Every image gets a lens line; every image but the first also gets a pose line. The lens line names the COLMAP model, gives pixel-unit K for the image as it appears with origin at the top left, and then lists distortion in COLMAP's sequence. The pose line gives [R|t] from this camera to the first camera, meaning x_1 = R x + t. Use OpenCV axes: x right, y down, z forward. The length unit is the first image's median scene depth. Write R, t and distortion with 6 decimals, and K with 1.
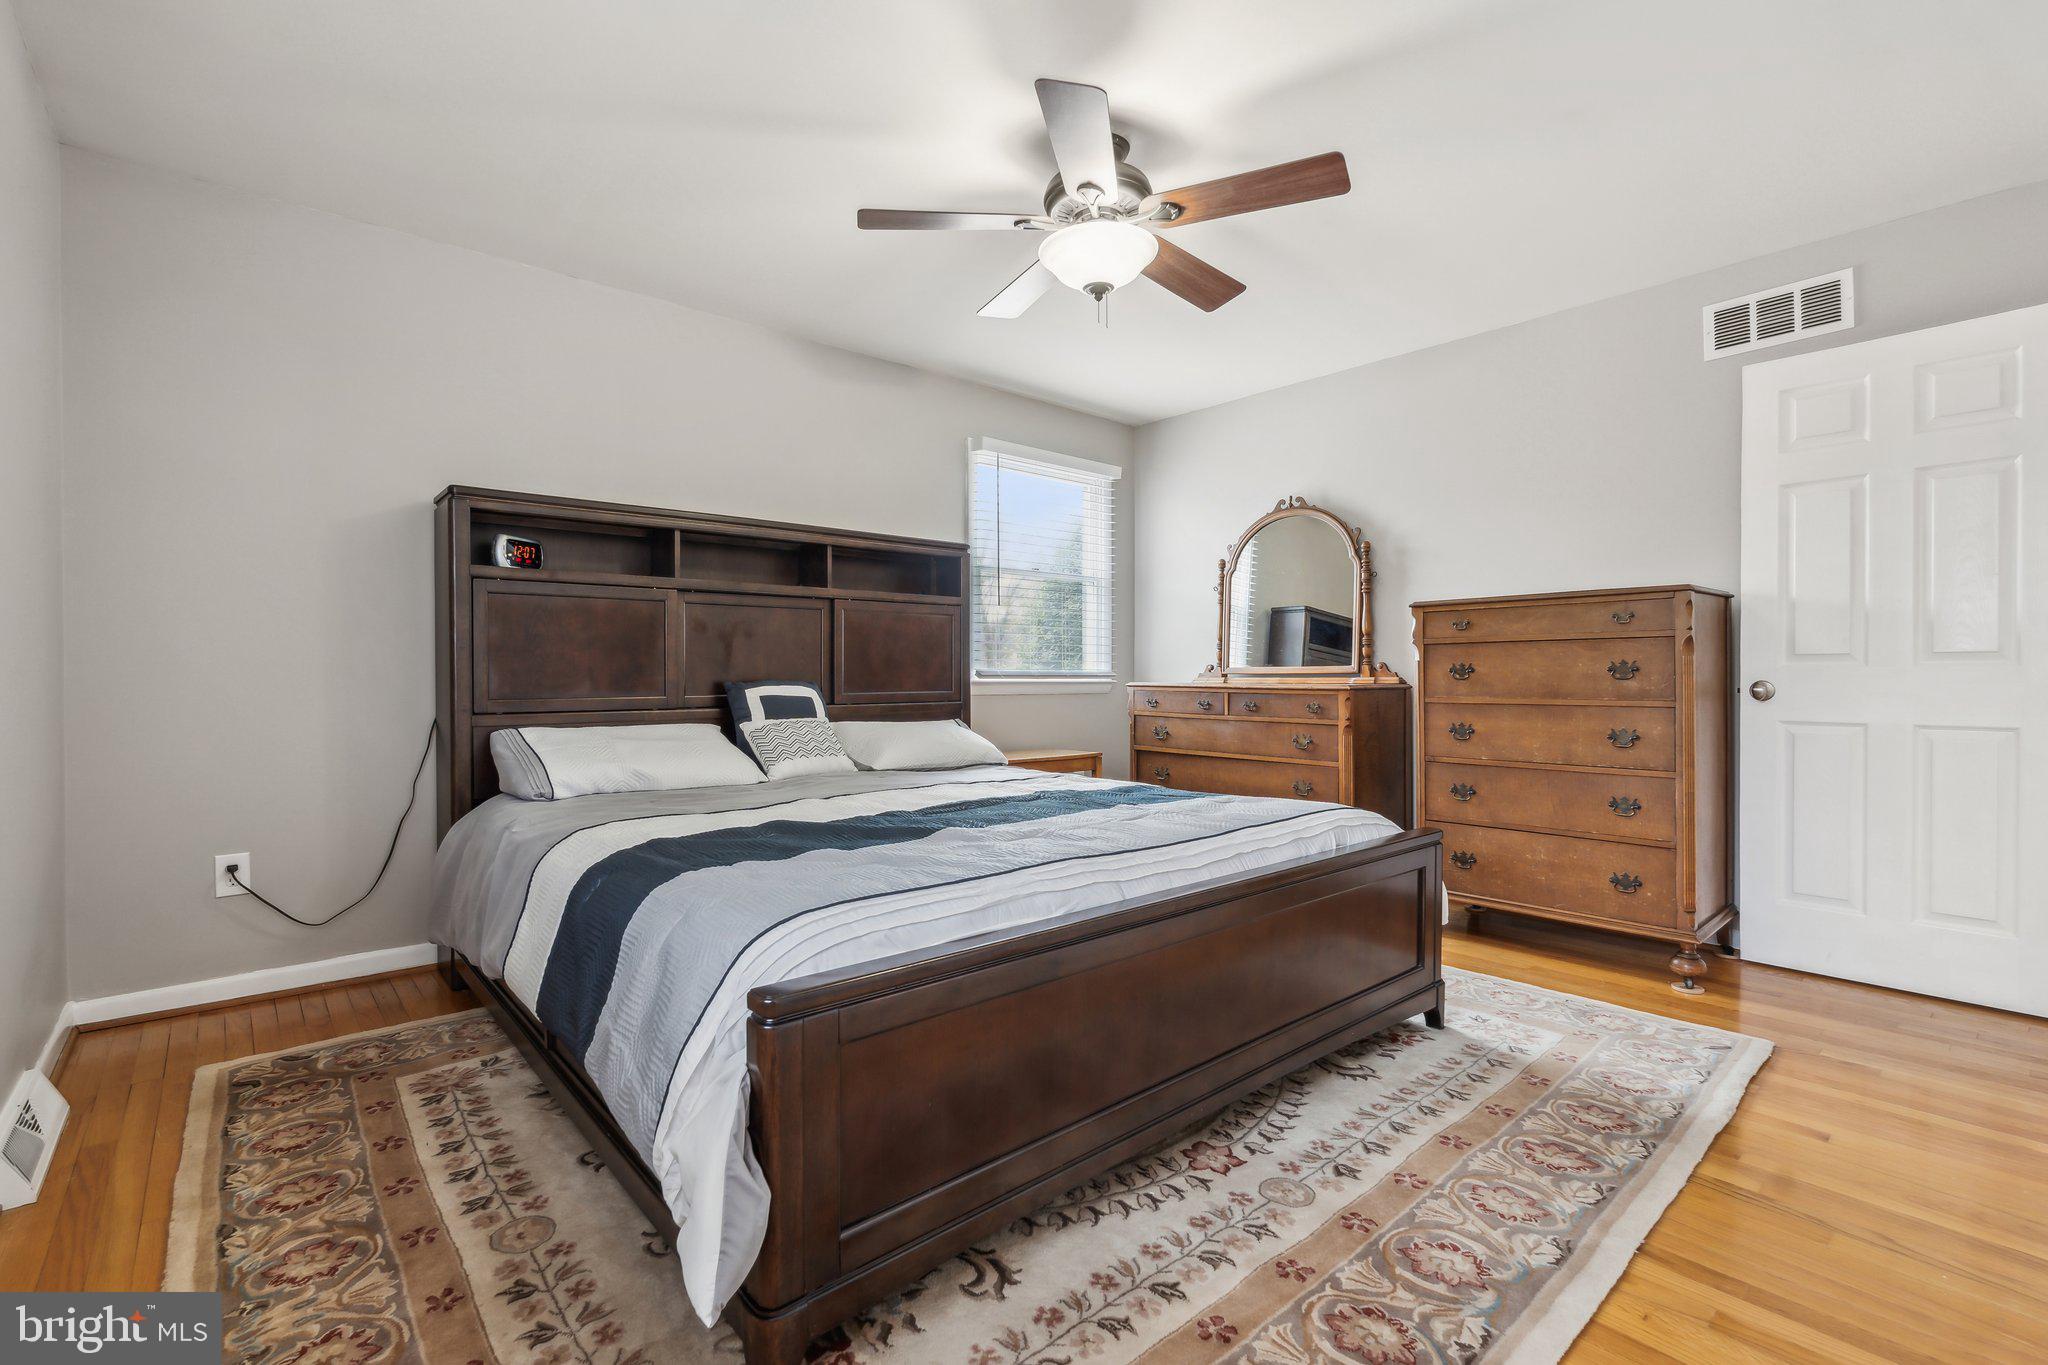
lens RADIAL K [[916.2, 0, 1009.4], [0, 916.2, 680.2], [0, 0, 1]] dist [-0.001868, -0.000136]
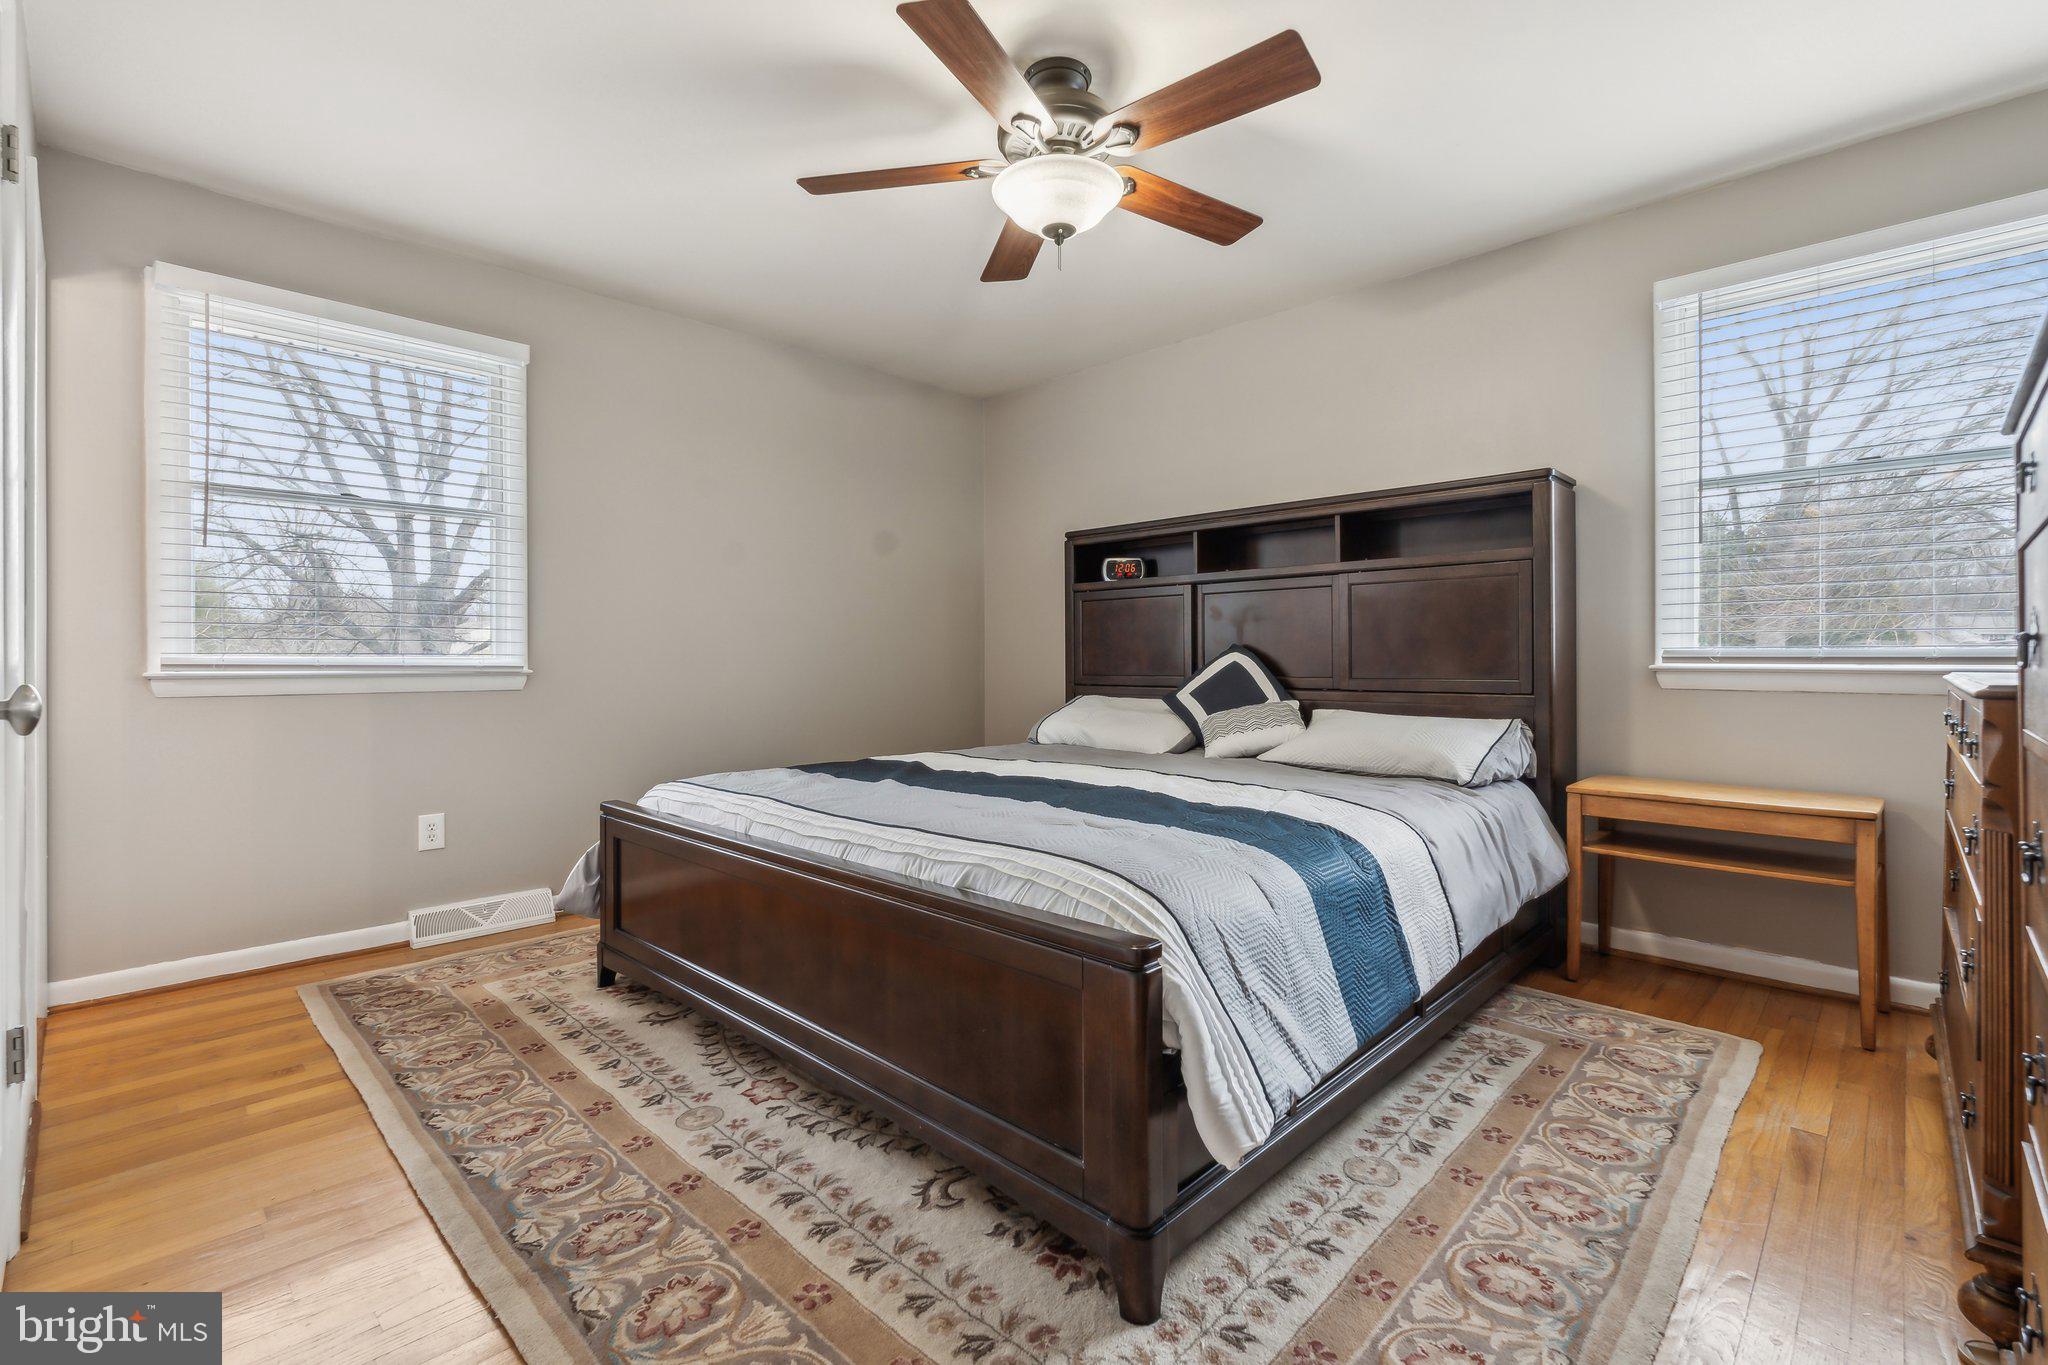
lens RADIAL K [[916.2, 0, 1009.4], [0, 916.2, 660.6], [0, 0, 1]] dist [-0.001868, -0.000136]
pose [[0.075299, 0.002467, -0.997158, 1.190836], [-0.007297, 0.999972, 0.001922, -0.004082], [0.997134, 0.007132, 0.075315, 1.061017]]
